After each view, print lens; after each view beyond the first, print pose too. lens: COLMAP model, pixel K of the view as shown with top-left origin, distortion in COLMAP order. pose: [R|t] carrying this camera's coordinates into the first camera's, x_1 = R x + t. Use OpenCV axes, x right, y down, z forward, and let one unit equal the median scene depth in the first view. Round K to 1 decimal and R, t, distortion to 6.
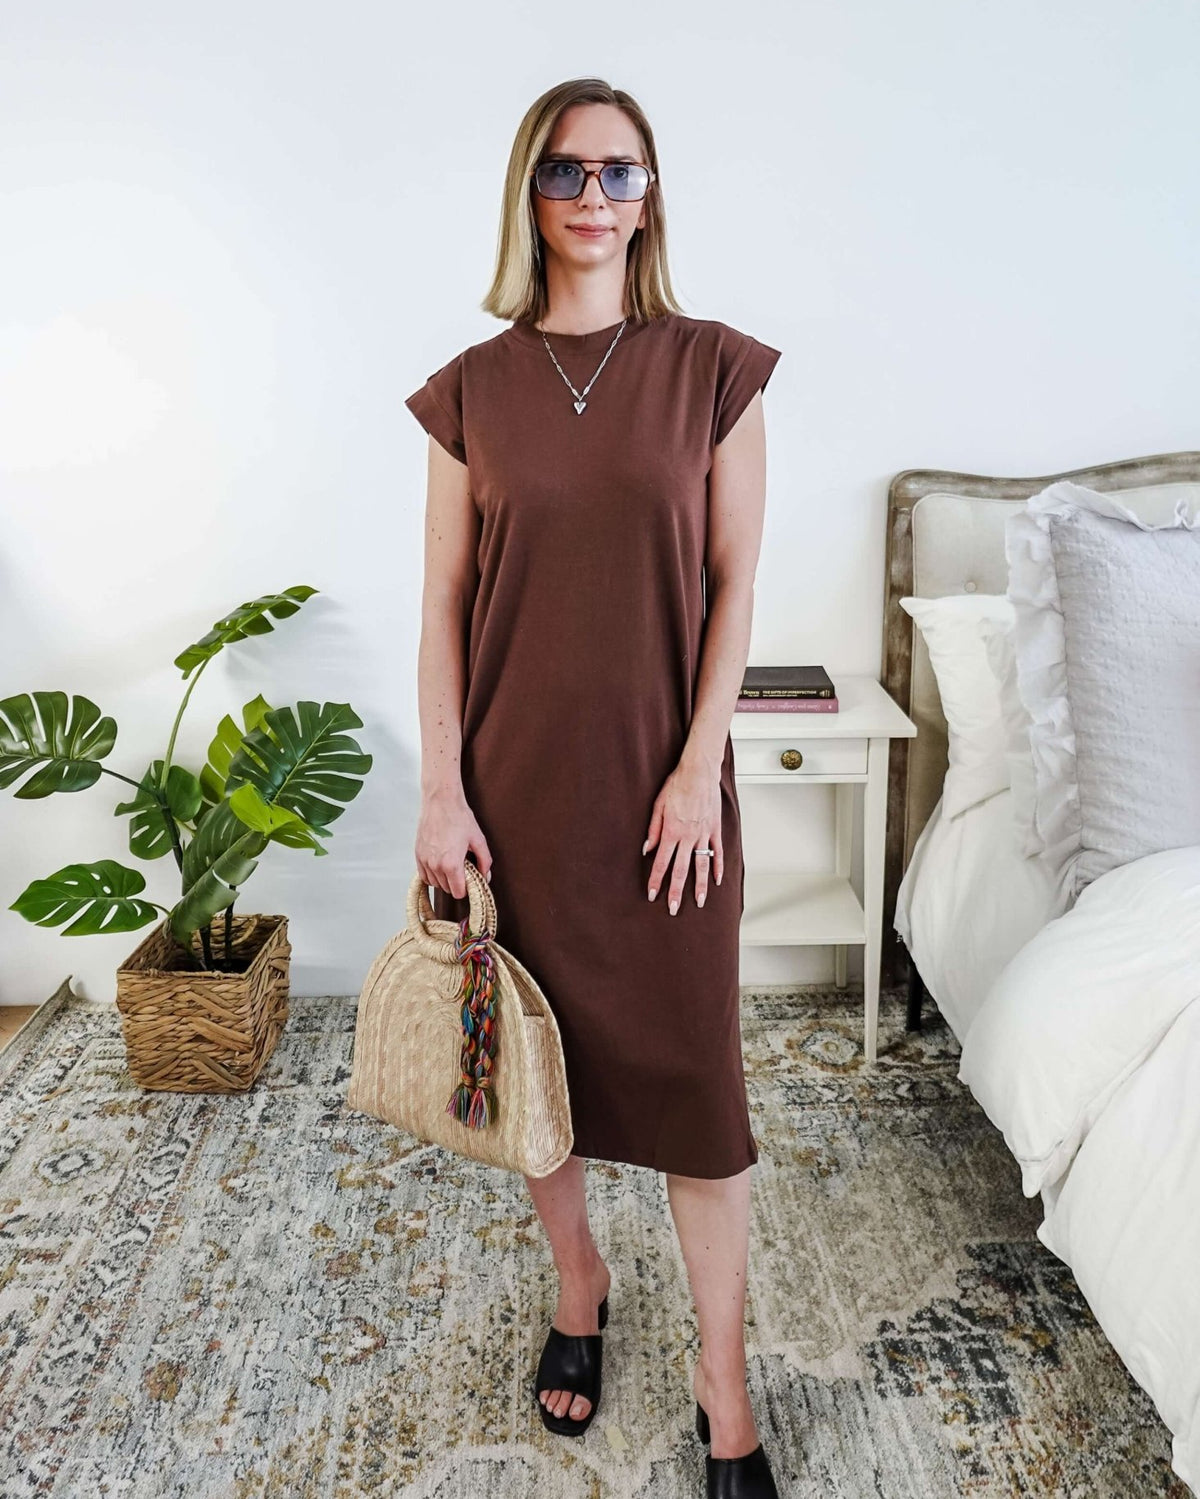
lens RADIAL K [[1248.7, 0, 636.9], [0, 1248.7, 563.2], [0, 0, 1]] dist [-0.002941, 0.002585]
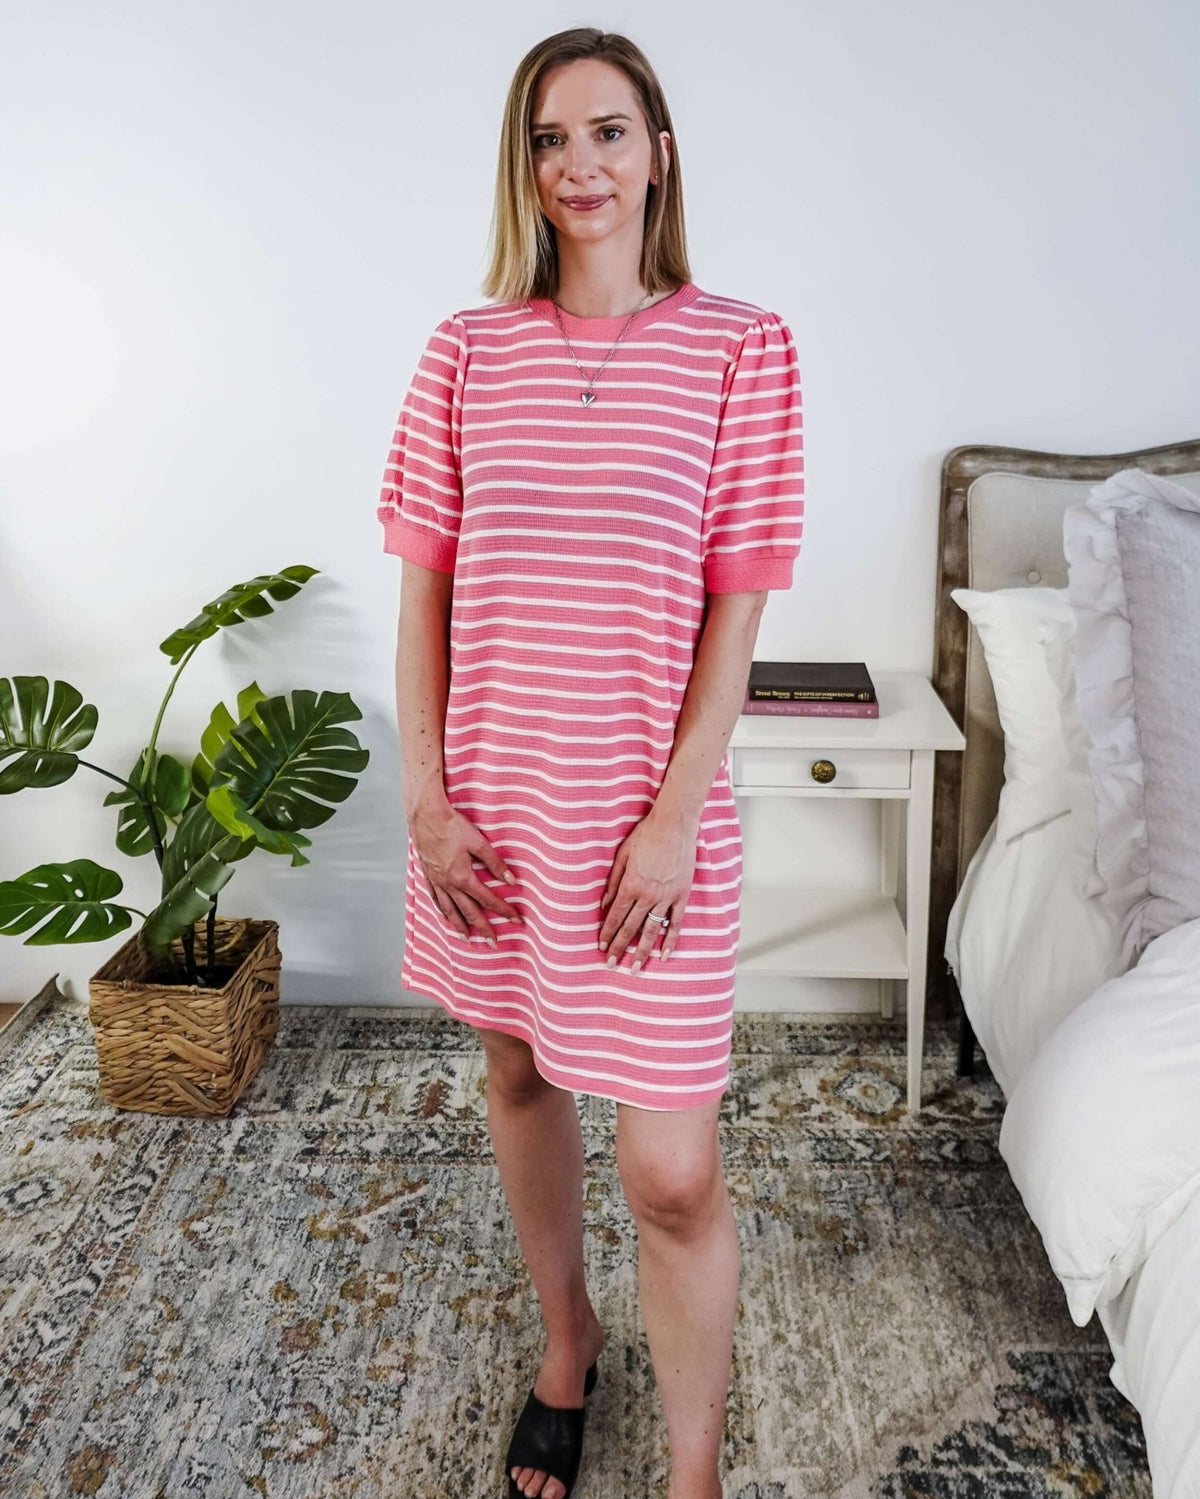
lens RADIAL K [[1273.3, 0, 635.1], [0, 1273.3, 479.3], [0, 0, 1]] dist [0.002636, -0.004422]
pose [[0.997104, 0.010939, -0.075256, 0.056316], [-0.012409, 0.999741, -0.019082, -0.033829], [0.075028, 0.019961, 0.996982, 0.075830]]
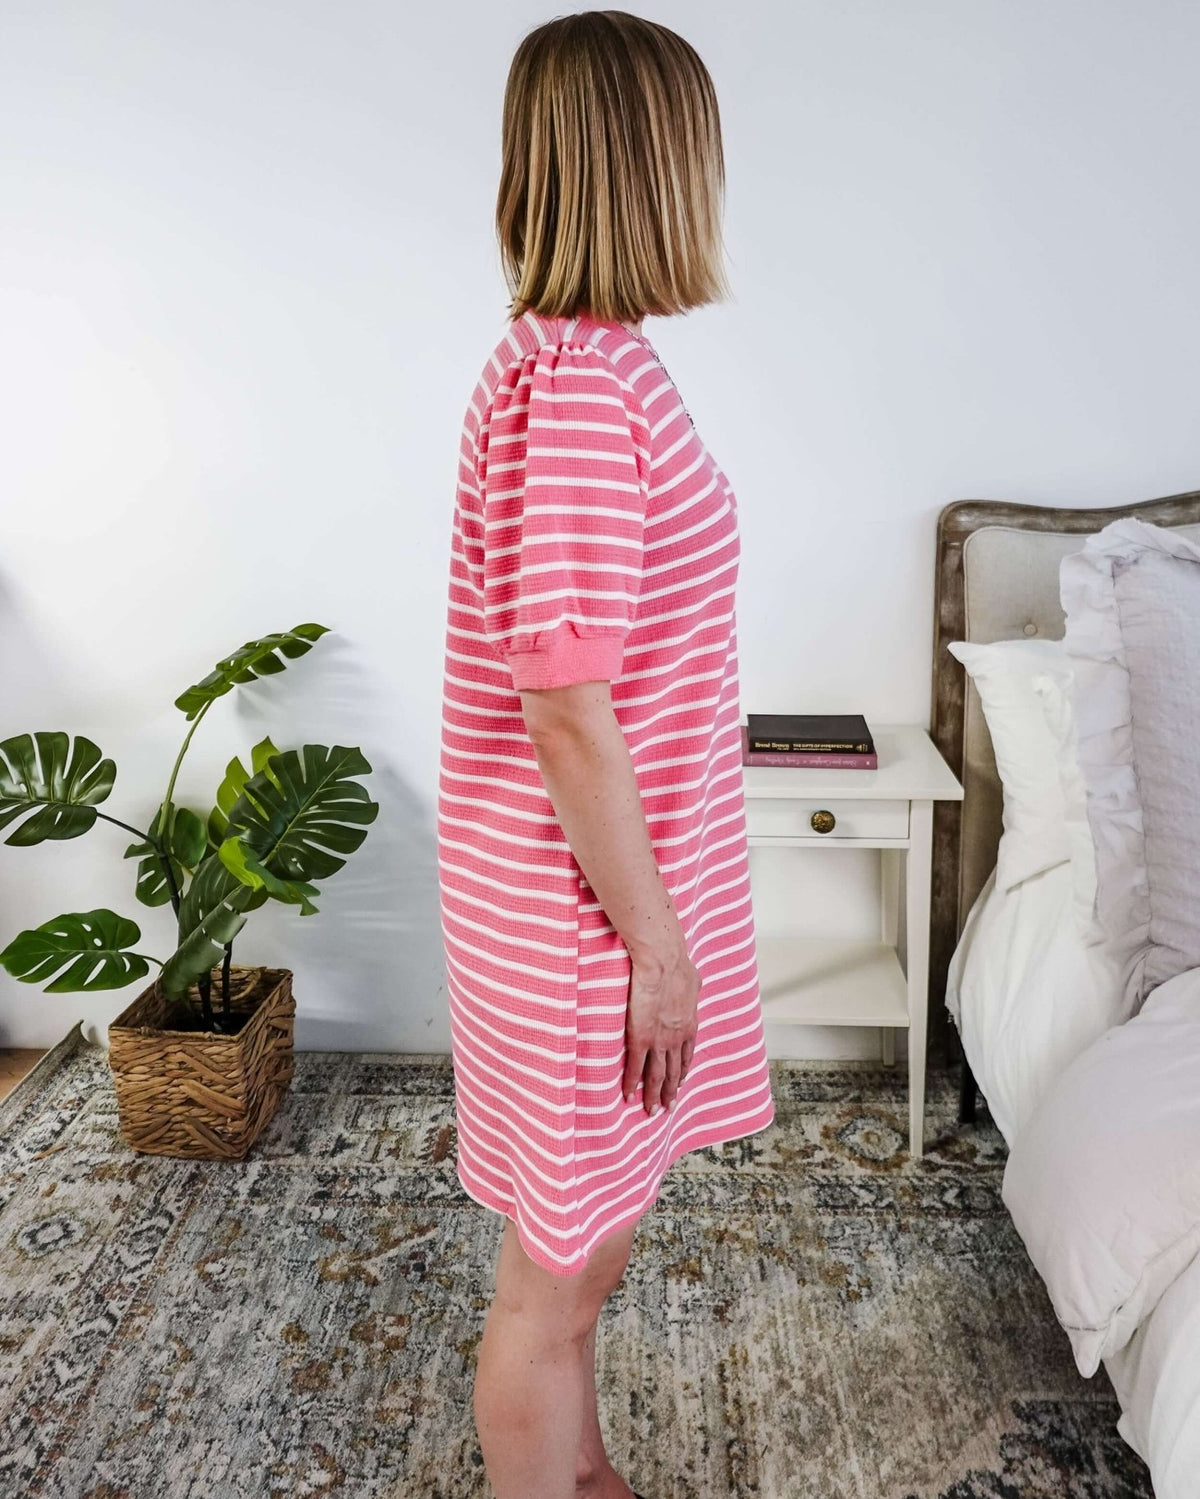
lens RADIAL K [[1208.7, 0, 612.0], [0, 1208.7, 547.7], [0, 0, 1]] dist [0.003241, -0.005217]
pose [[0.994738, 0.001636, -0.102440, 0.061945], [-0.003988, 0.999733, -0.022763, -0.021518], [0.102375, 0.023052, 0.994479, 0.107570]]
